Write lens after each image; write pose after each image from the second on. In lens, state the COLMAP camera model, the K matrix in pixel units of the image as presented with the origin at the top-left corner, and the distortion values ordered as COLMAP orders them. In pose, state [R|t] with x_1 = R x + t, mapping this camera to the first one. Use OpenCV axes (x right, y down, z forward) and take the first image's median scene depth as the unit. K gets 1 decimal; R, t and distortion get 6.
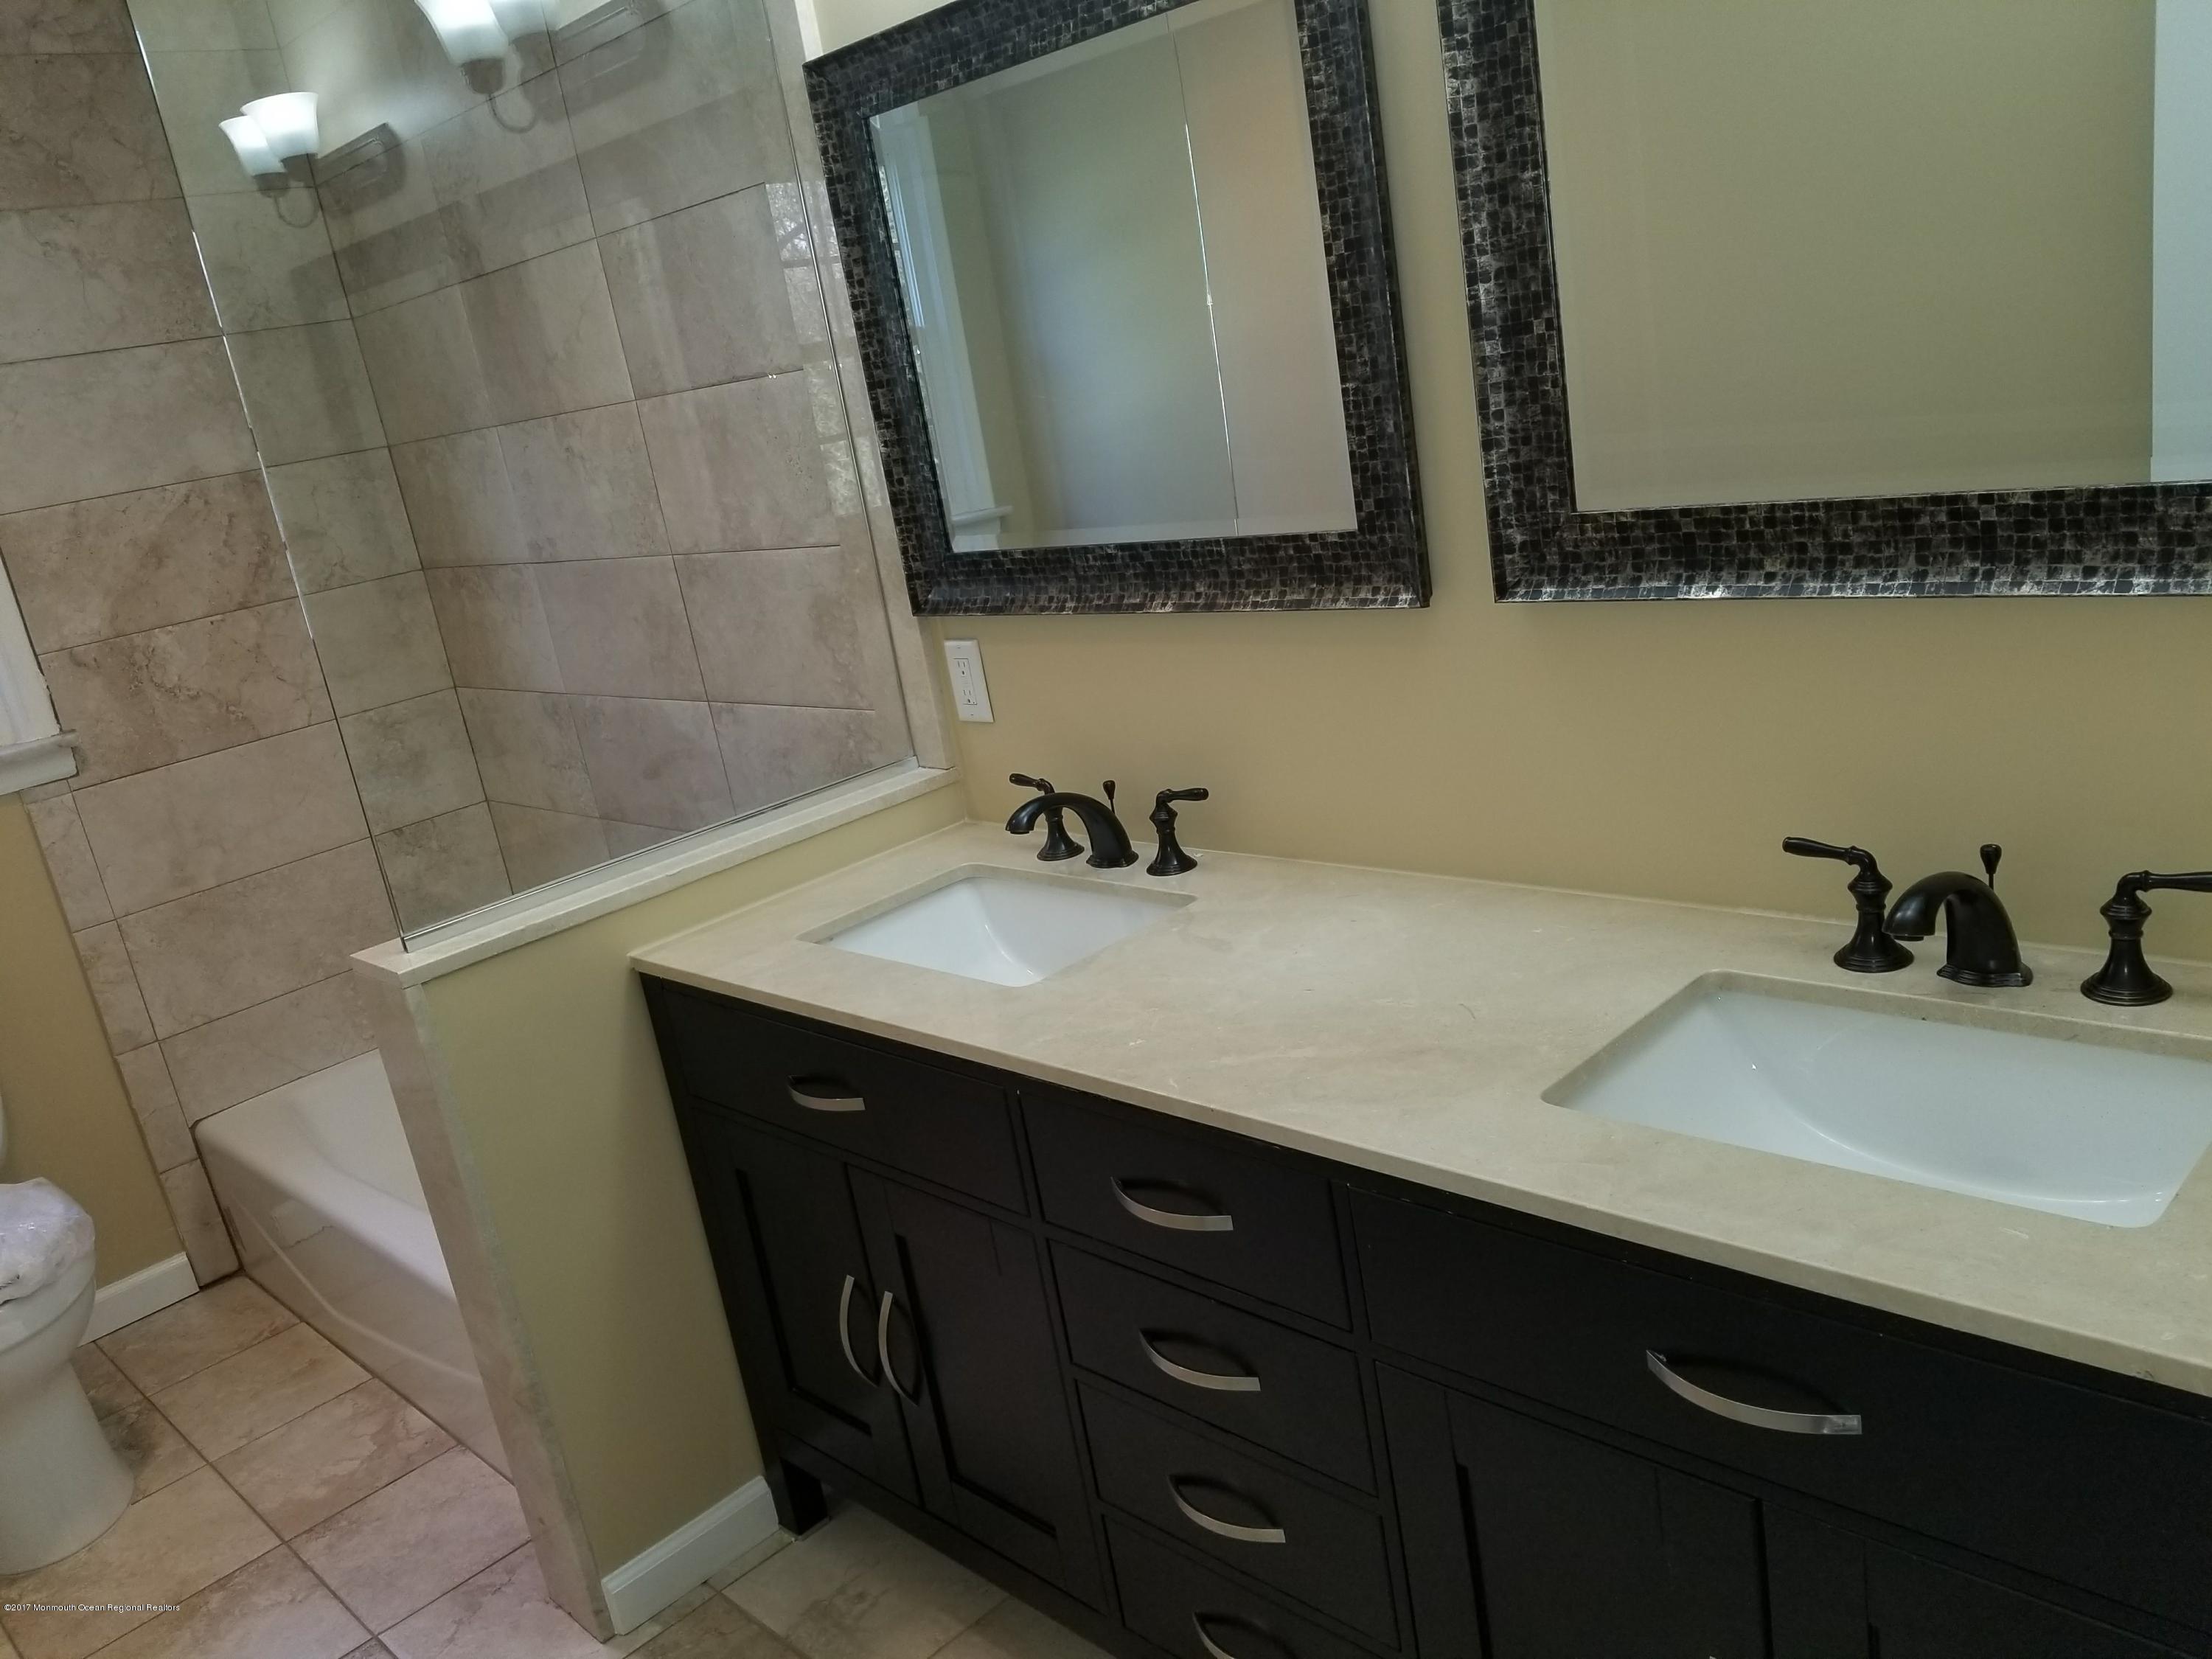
lens RADIAL K [[1721.9, 0, 1103.5], [0, 1721.9, 840.2], [0, 0, 1]] dist [0.065033, -0.113647]
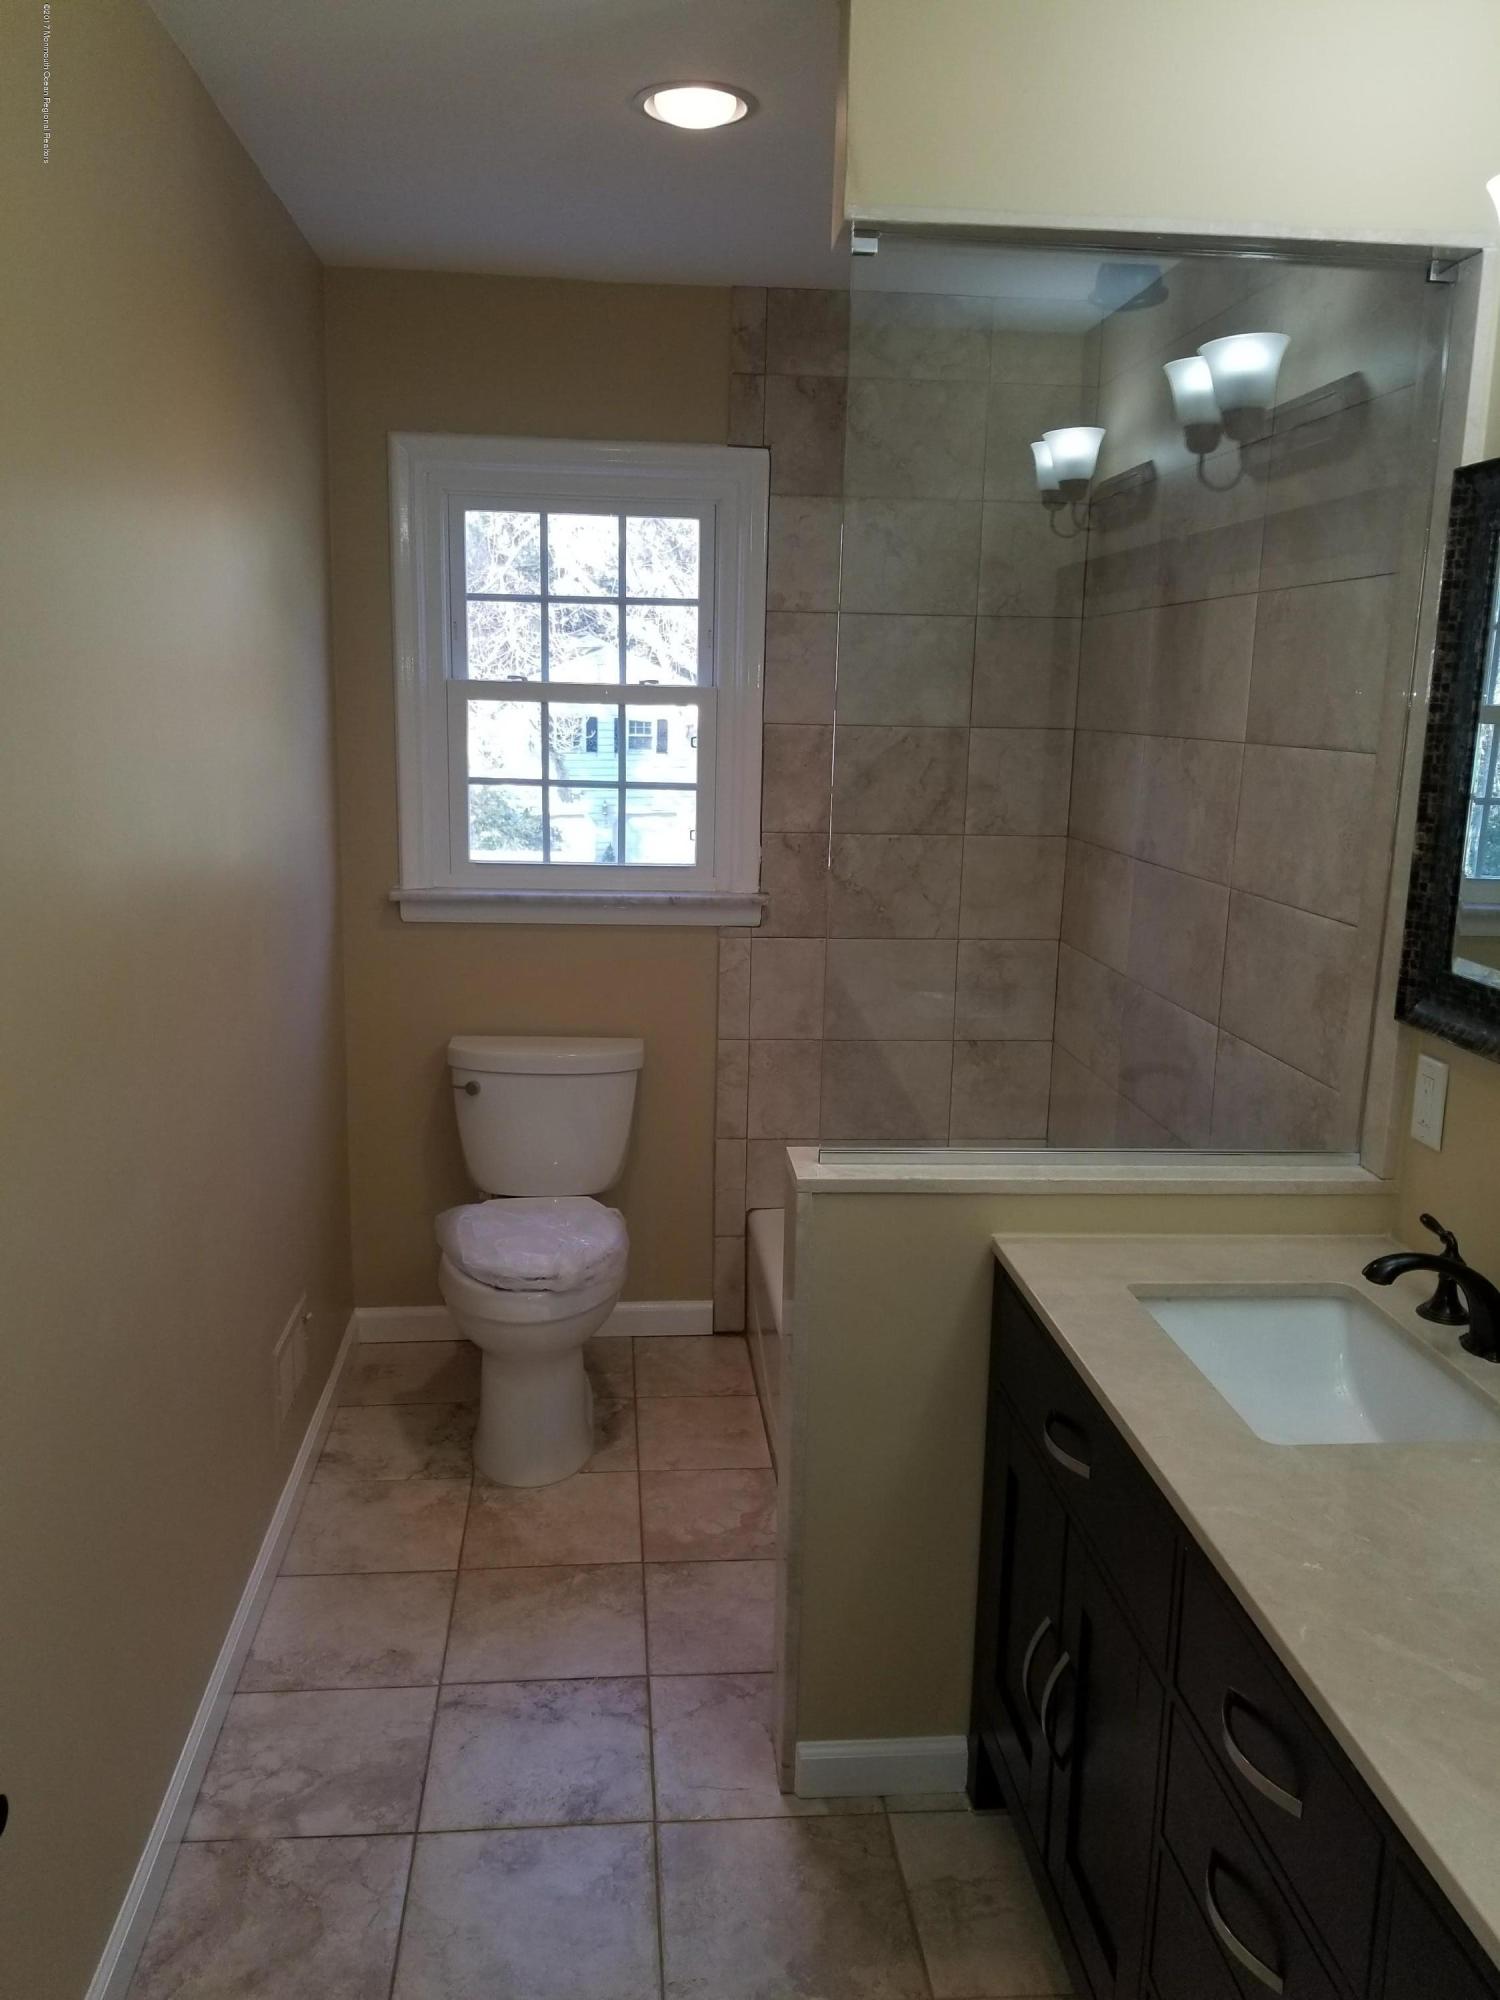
lens RADIAL K [[1556.9, 0, 754.8], [0, 1556.9, 1002.3], [0, 0, 1]] dist [0.065033, -0.113647]
pose [[0.760052, 0.305298, -0.573684, 0.112866], [-0.328055, 0.942292, 0.066832, -0.075954], [0.560982, 0.137404, 0.816345, 0.072885]]
